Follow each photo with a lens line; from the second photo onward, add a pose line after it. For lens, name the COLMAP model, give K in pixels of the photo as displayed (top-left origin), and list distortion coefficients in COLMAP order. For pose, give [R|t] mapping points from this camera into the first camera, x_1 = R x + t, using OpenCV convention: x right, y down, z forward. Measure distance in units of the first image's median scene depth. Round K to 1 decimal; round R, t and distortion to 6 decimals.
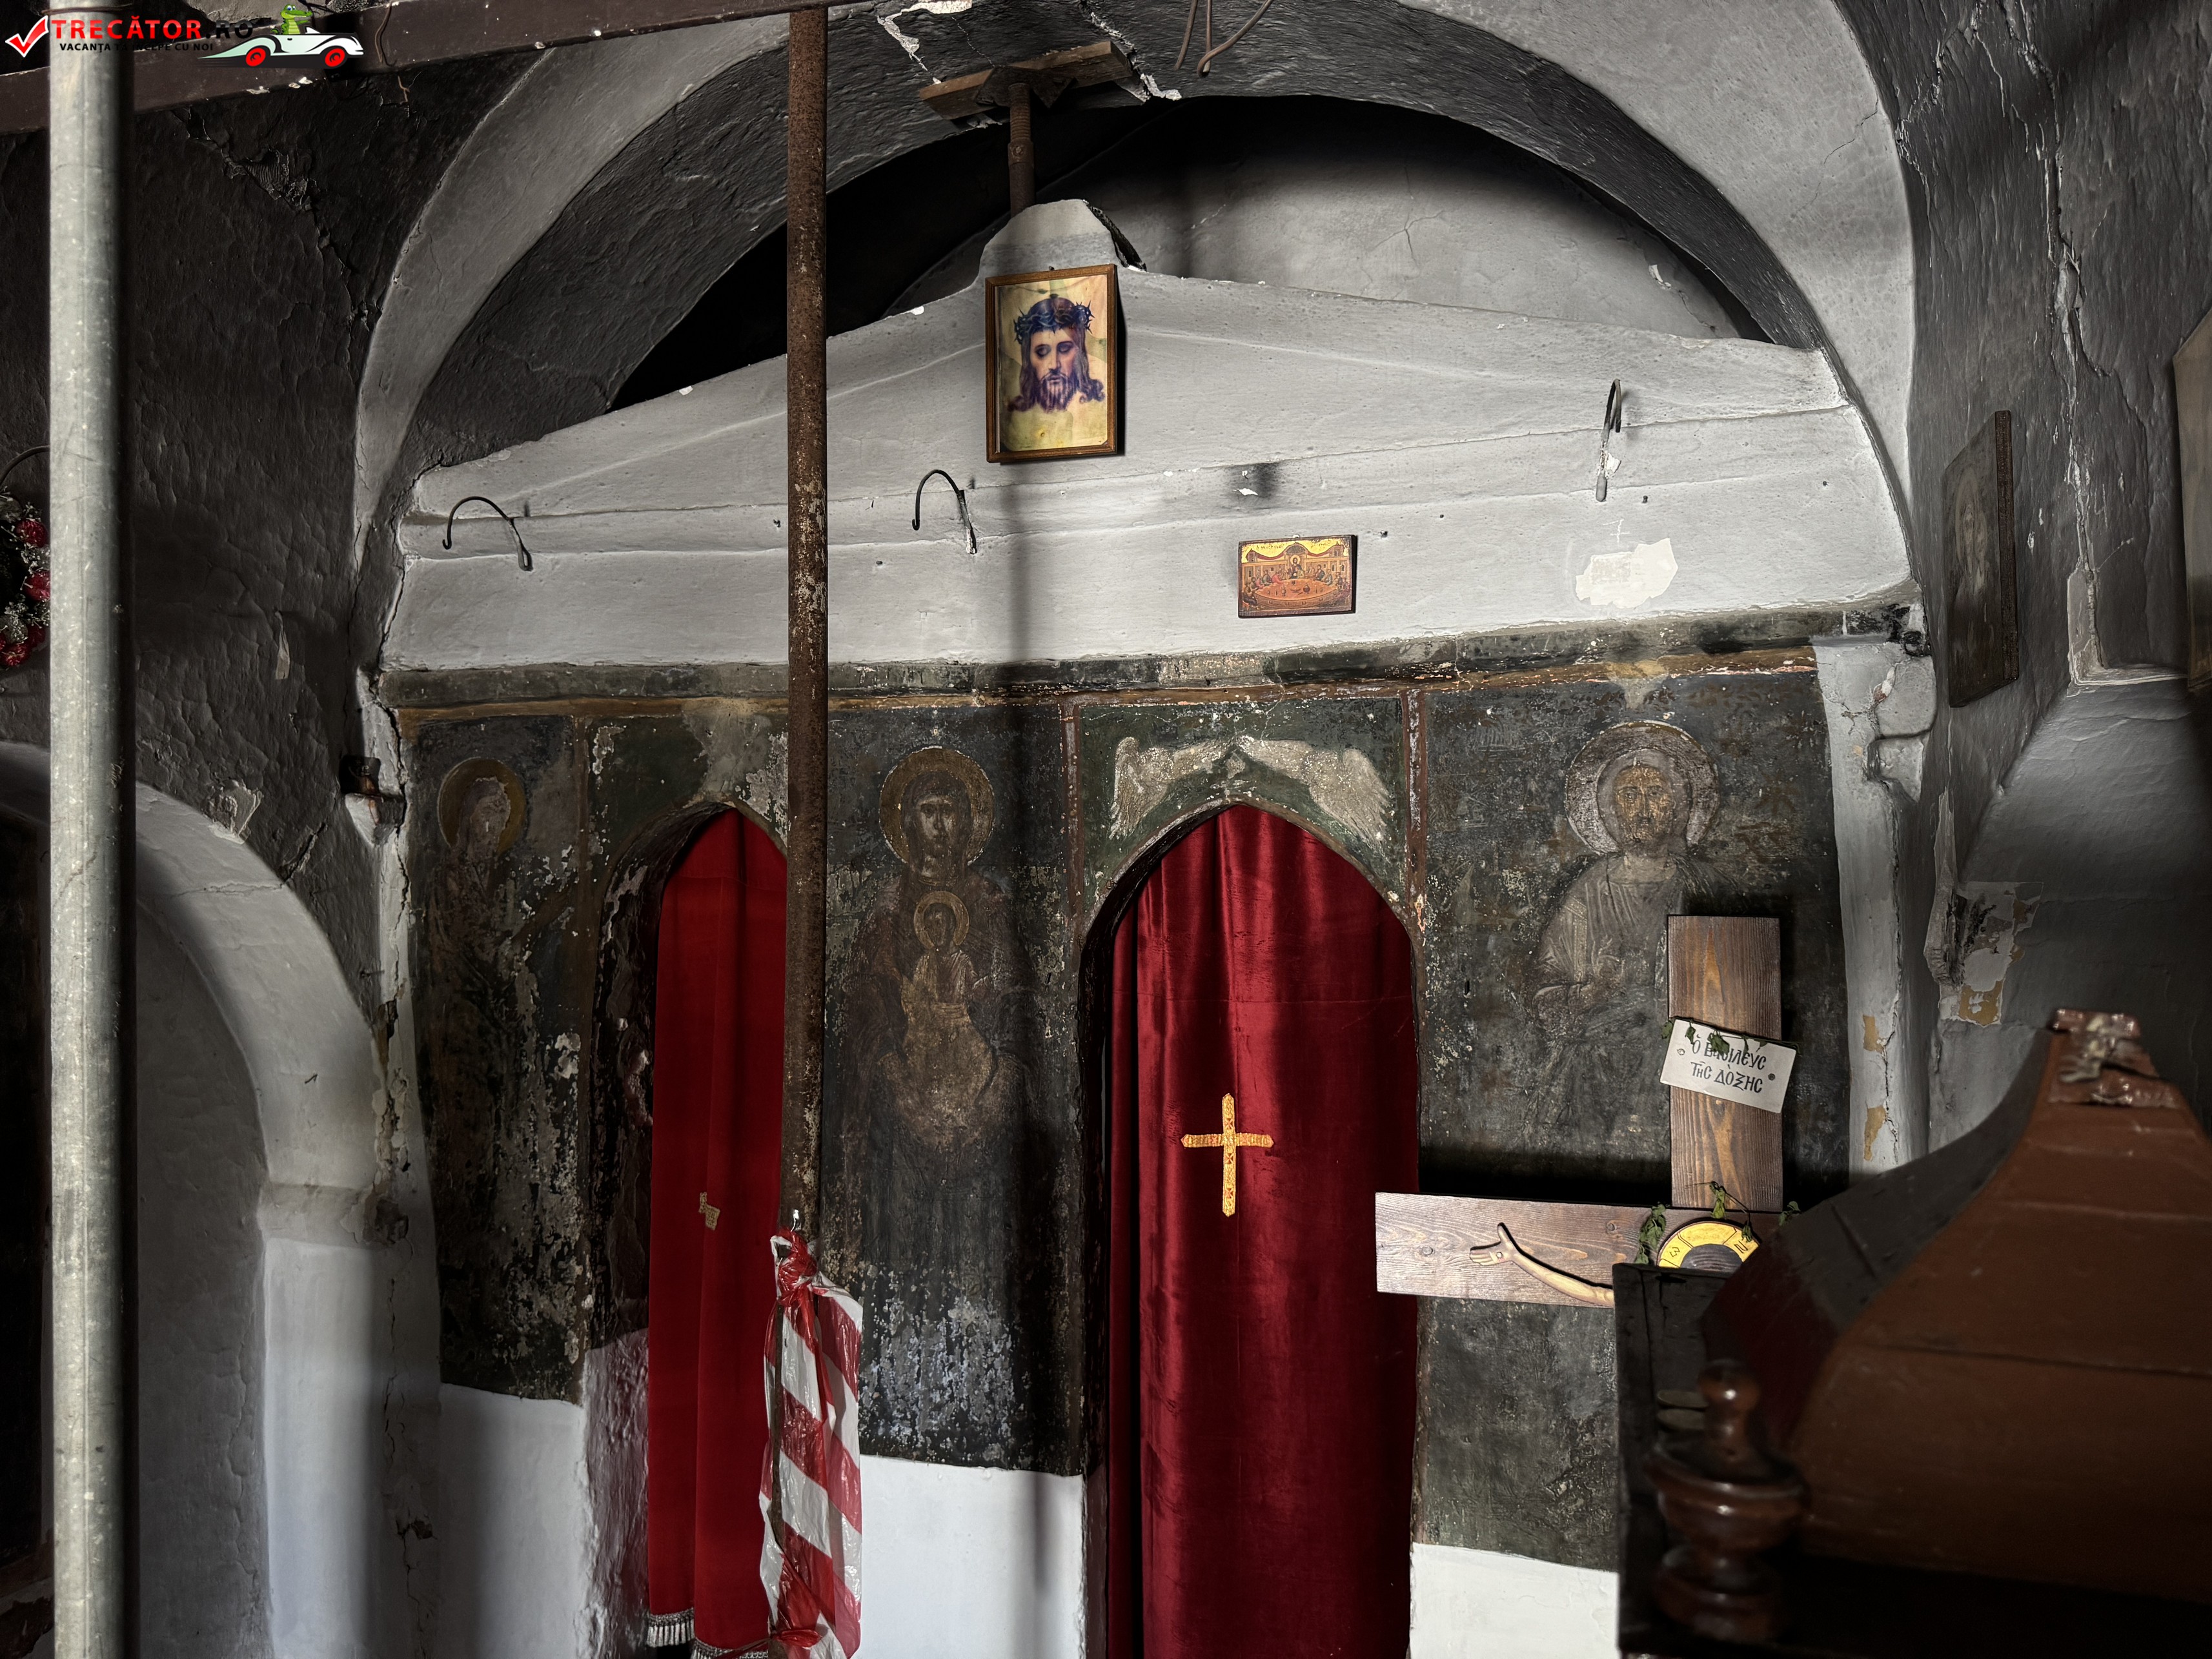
lens RADIAL K [[1568.8, 0, 1102.4], [0, 1568.8, 818.8], [0, 0, 1]] dist [0.046033, -0.060616]
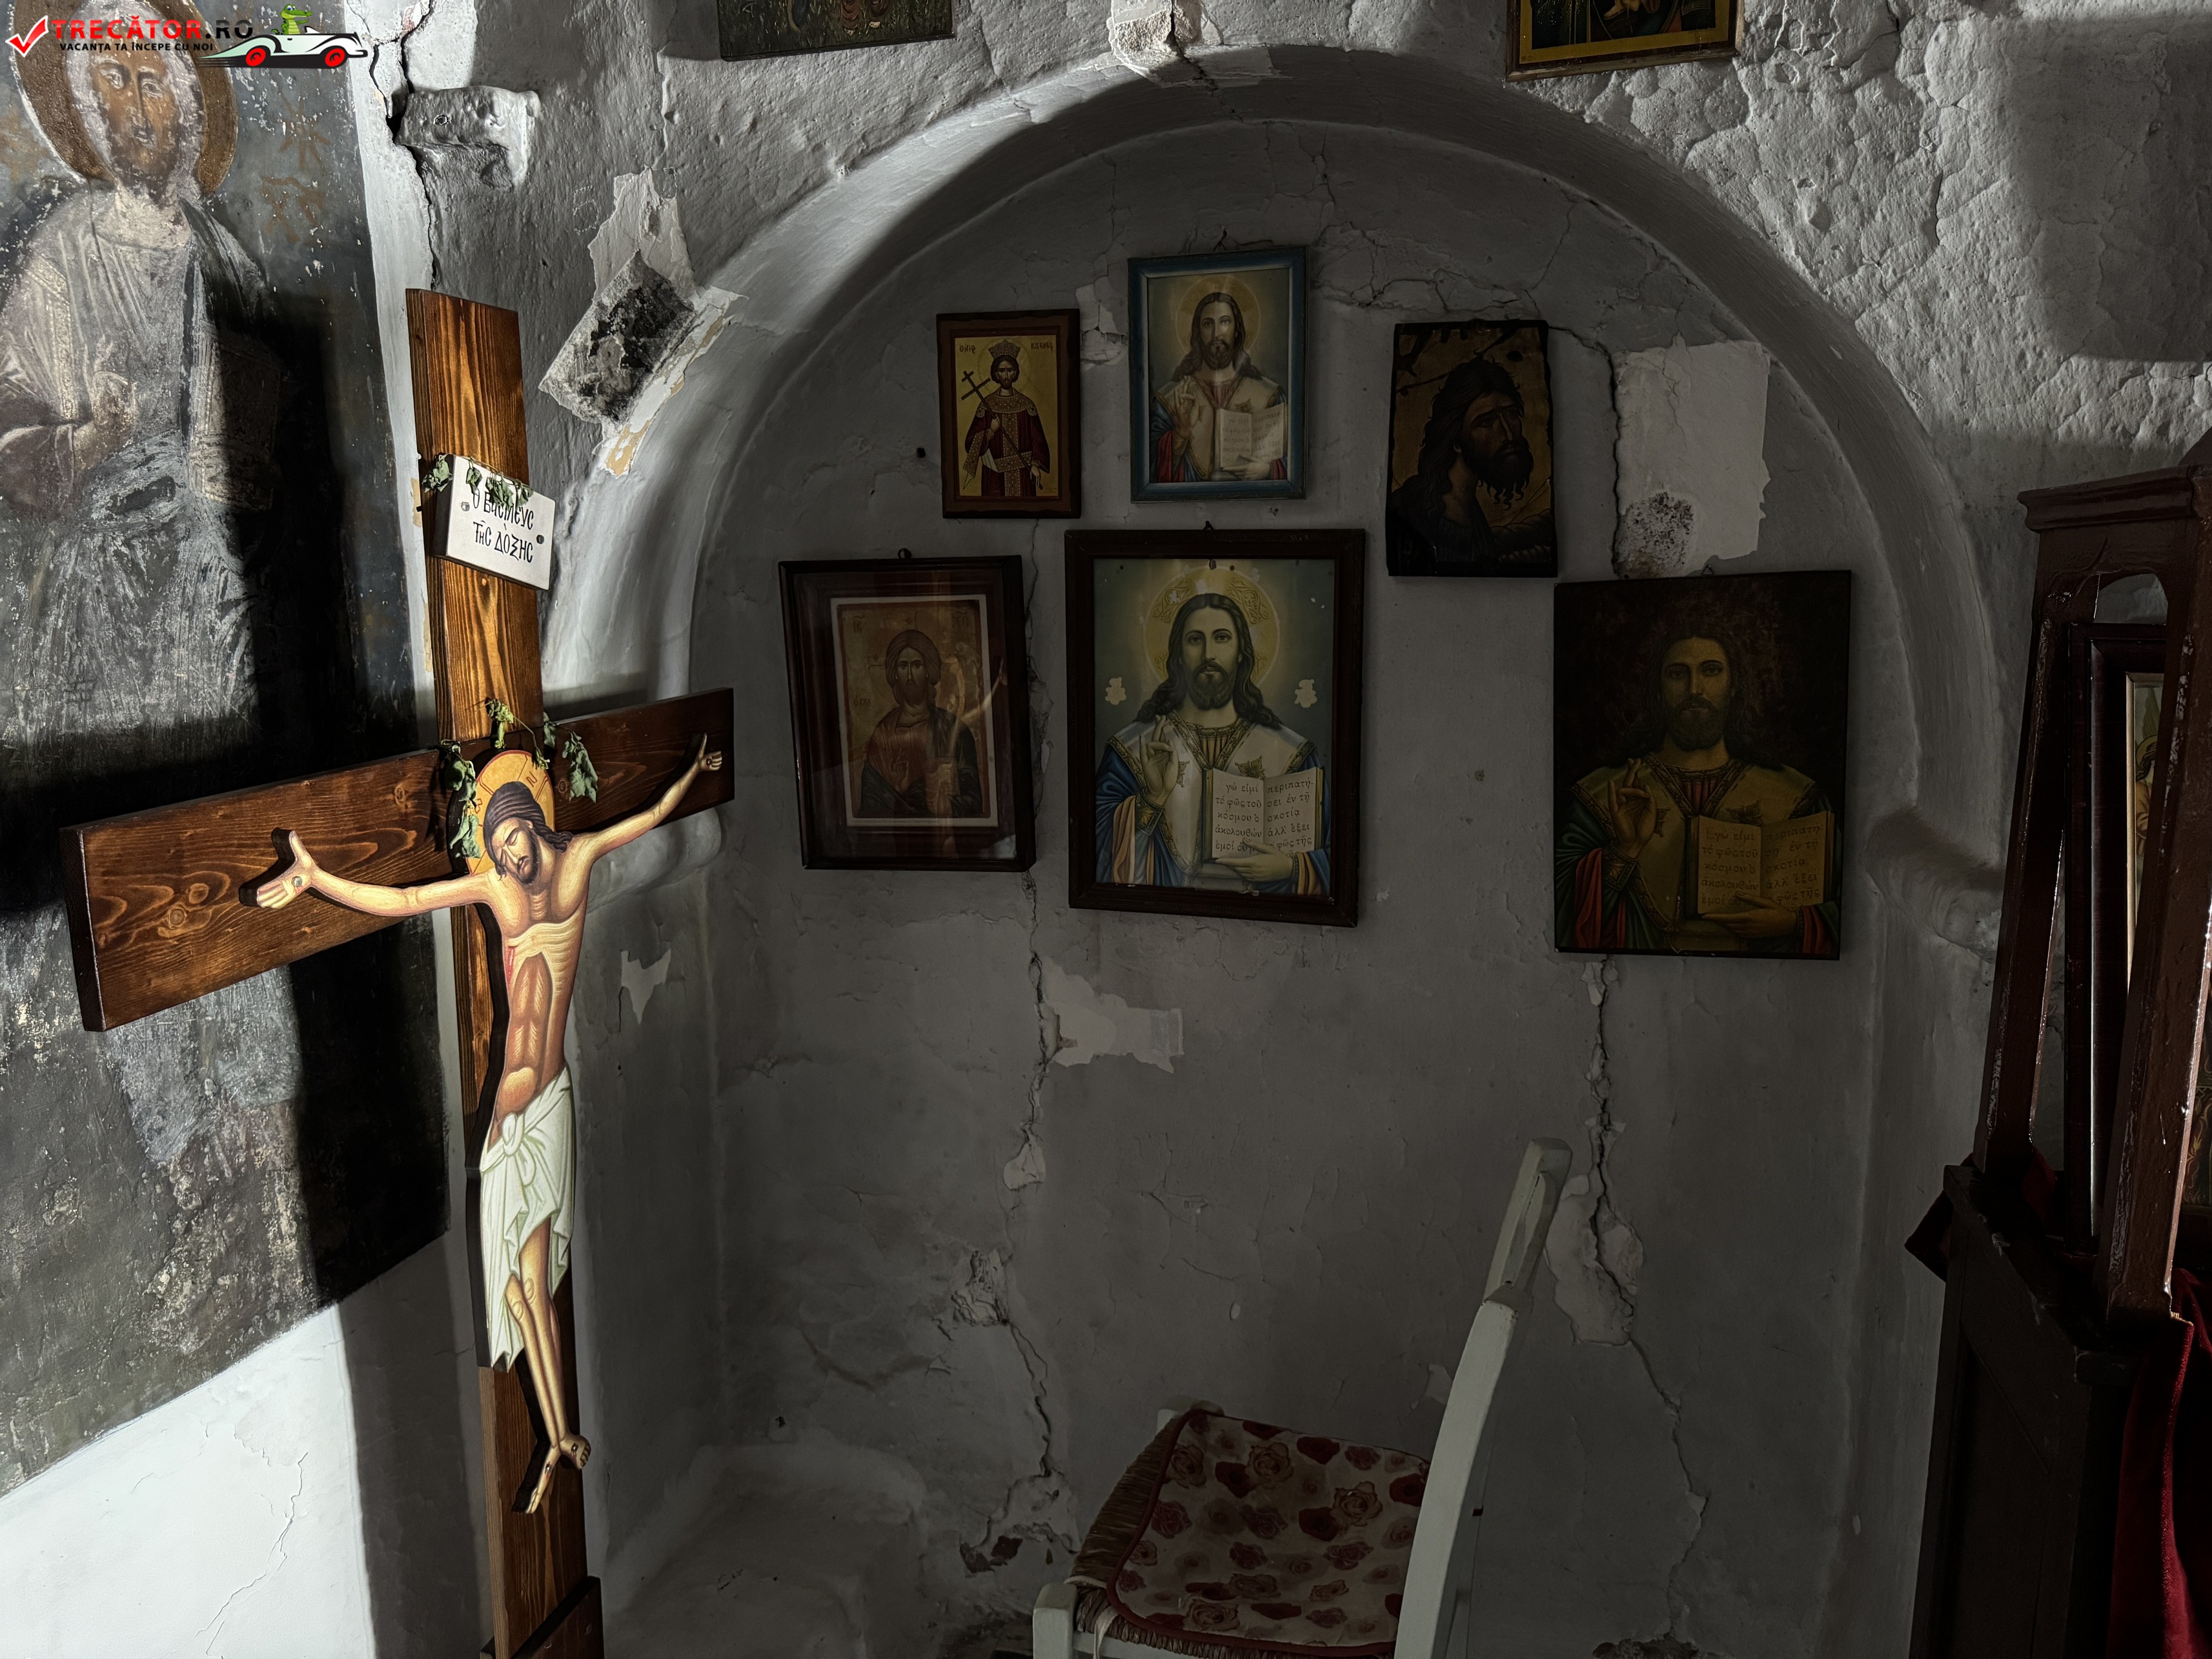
lens RADIAL K [[1568.8, 0, 1104.4], [0, 1568.8, 825.2], [0, 0, 1]] dist [0.046033, -0.060616]
pose [[-0.049612, -0.181891, 0.982066, -0.247663], [-0.027750, 0.983149, 0.180689, 0.117805], [-0.998383, -0.018288, -0.053823, 0.592518]]
